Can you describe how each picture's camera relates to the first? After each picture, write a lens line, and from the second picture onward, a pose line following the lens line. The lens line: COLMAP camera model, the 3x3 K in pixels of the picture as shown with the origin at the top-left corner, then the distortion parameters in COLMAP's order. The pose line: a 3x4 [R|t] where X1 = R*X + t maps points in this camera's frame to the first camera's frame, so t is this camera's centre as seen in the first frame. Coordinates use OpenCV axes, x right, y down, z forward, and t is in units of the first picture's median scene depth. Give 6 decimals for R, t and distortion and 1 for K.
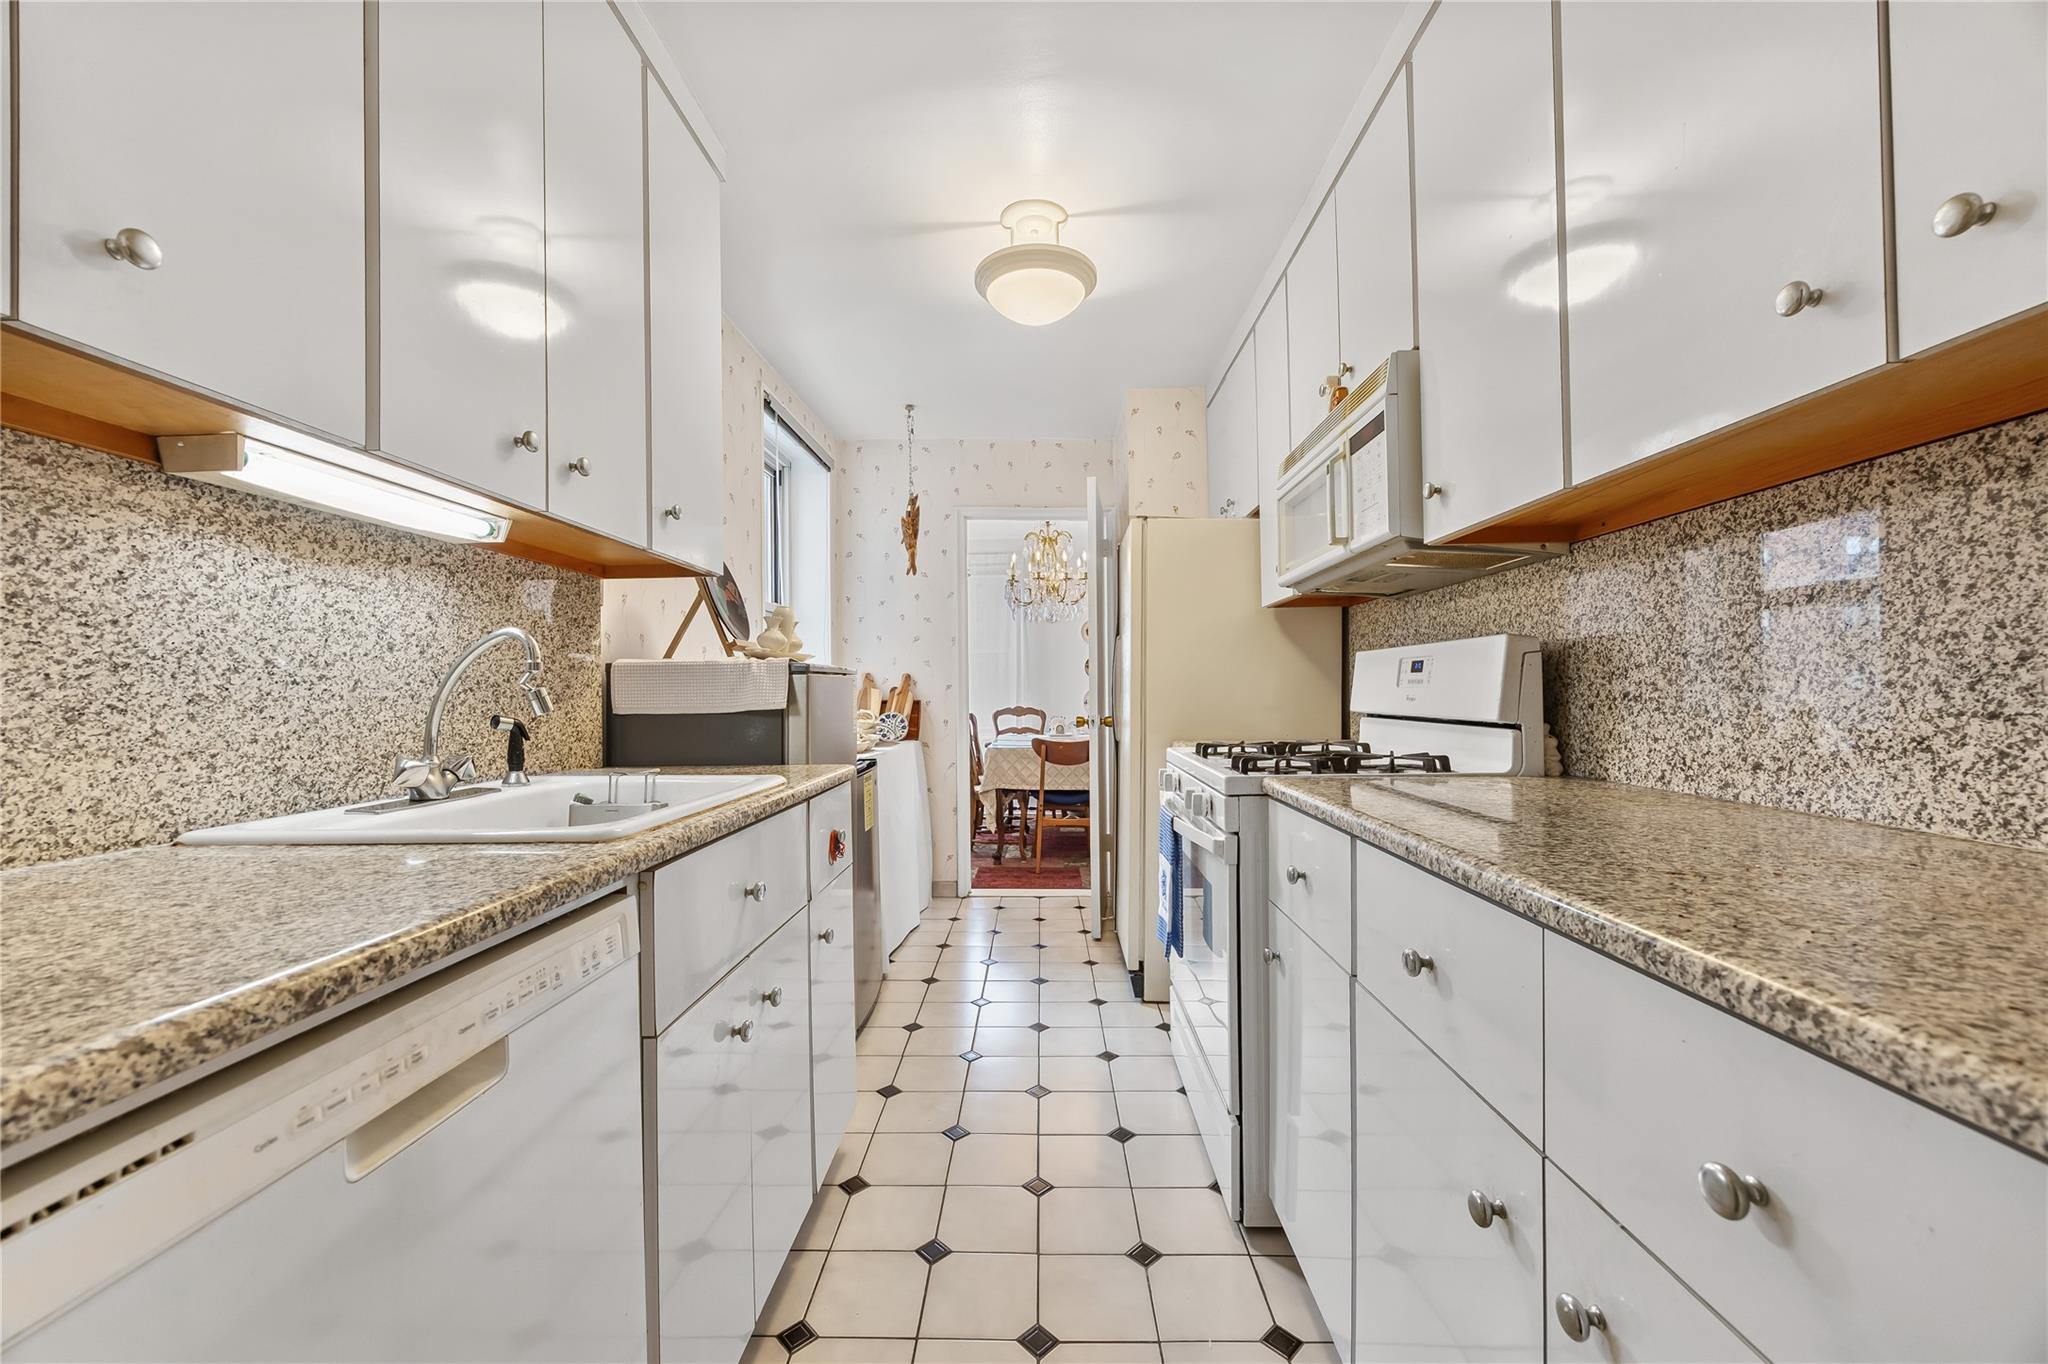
lens RADIAL K [[779.2, 0, 1004.3], [0, 779.2, 692.1], [0, 0, 1]] dist [-0.000406, -0.000865]
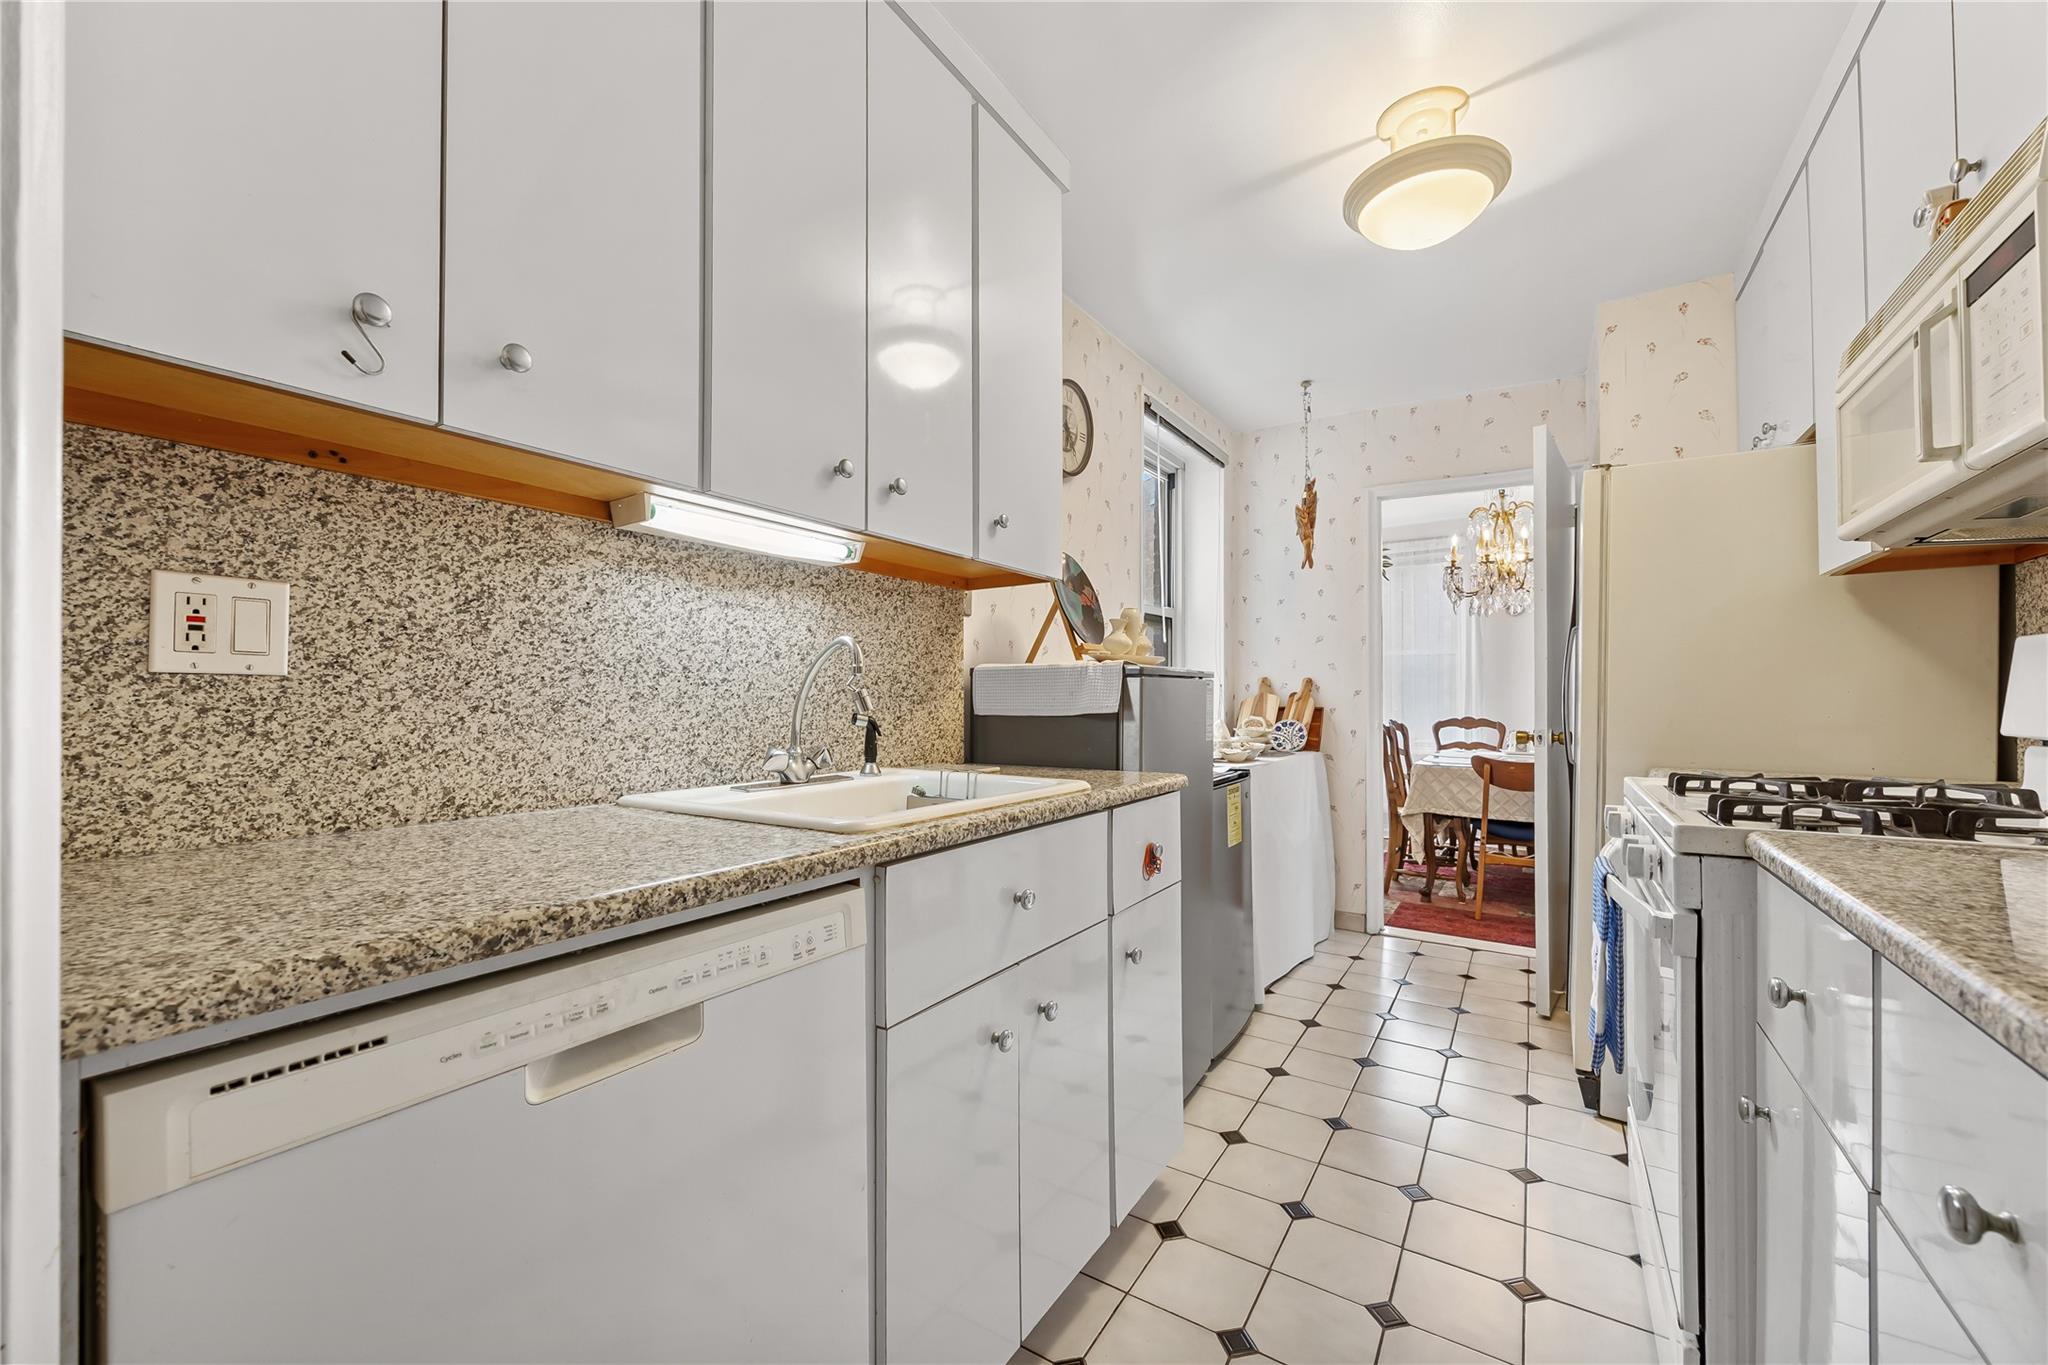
lens RADIAL K [[779.2, 0, 1020.9], [0, 779.2, 695.5], [0, 0, 1]] dist [-0.000406, -0.000865]
pose [[0.859166, 0.007435, -0.511643, 0.121709], [-0.009123, 0.999958, -0.000787, 0.001603], [0.511616, 0.005344, 0.859197, 0.111798]]
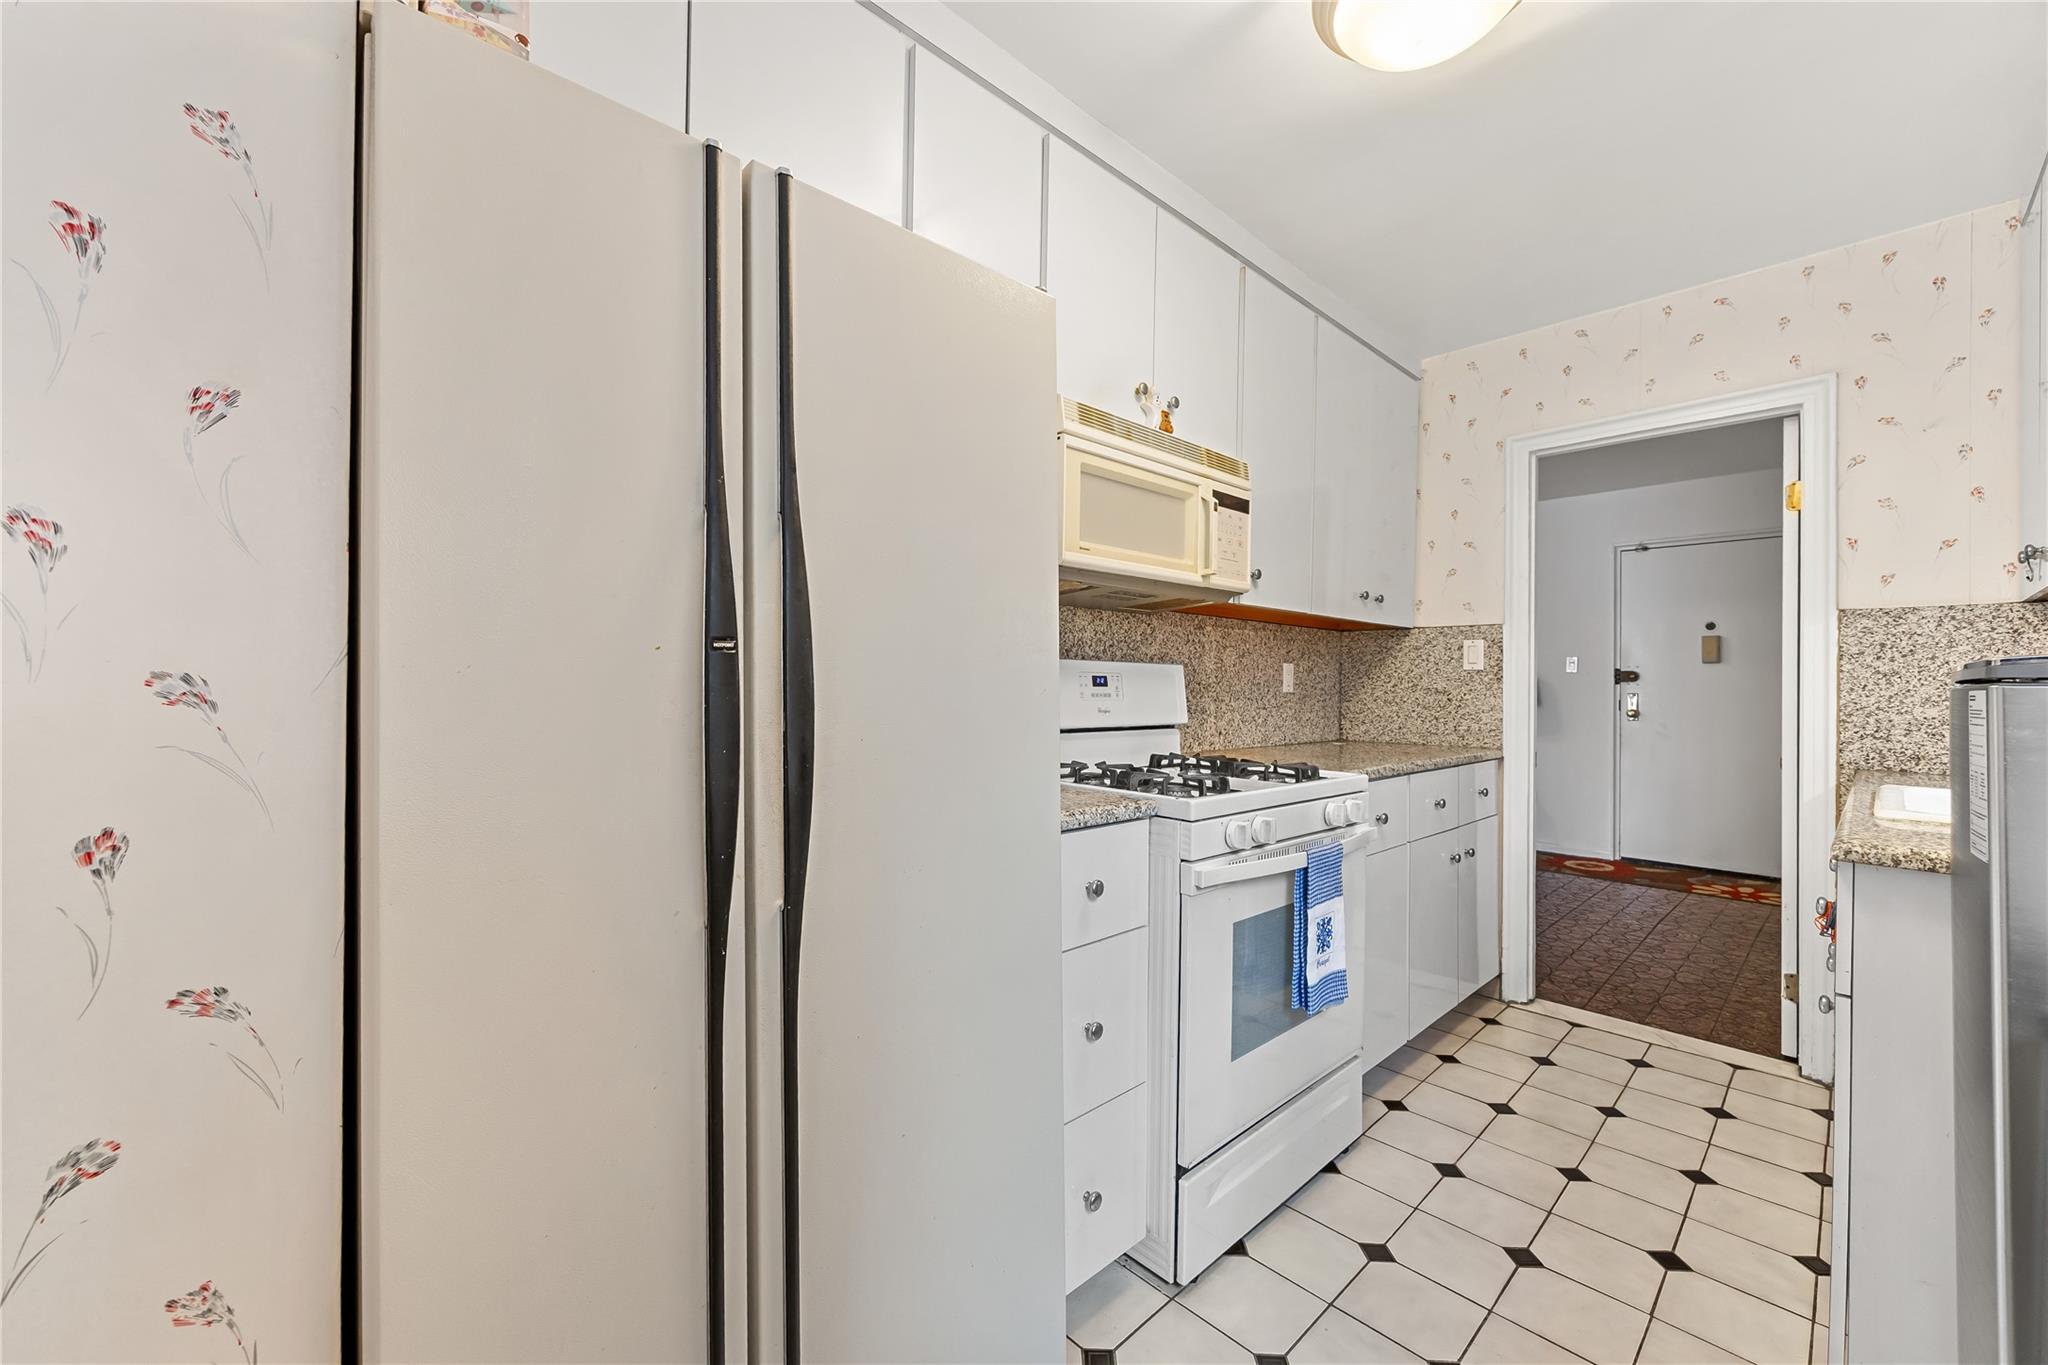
lens RADIAL K [[779.2, 0, 1023.2], [0, 779.2, 688.3], [0, 0, 1]] dist [-0.000406, -0.000865]
pose [[-0.718050, 0.006135, 0.695965, -0.170970], [0.001725, 0.999974, -0.007035, -0.017796], [-0.695990, -0.003851, -0.718042, 2.172516]]
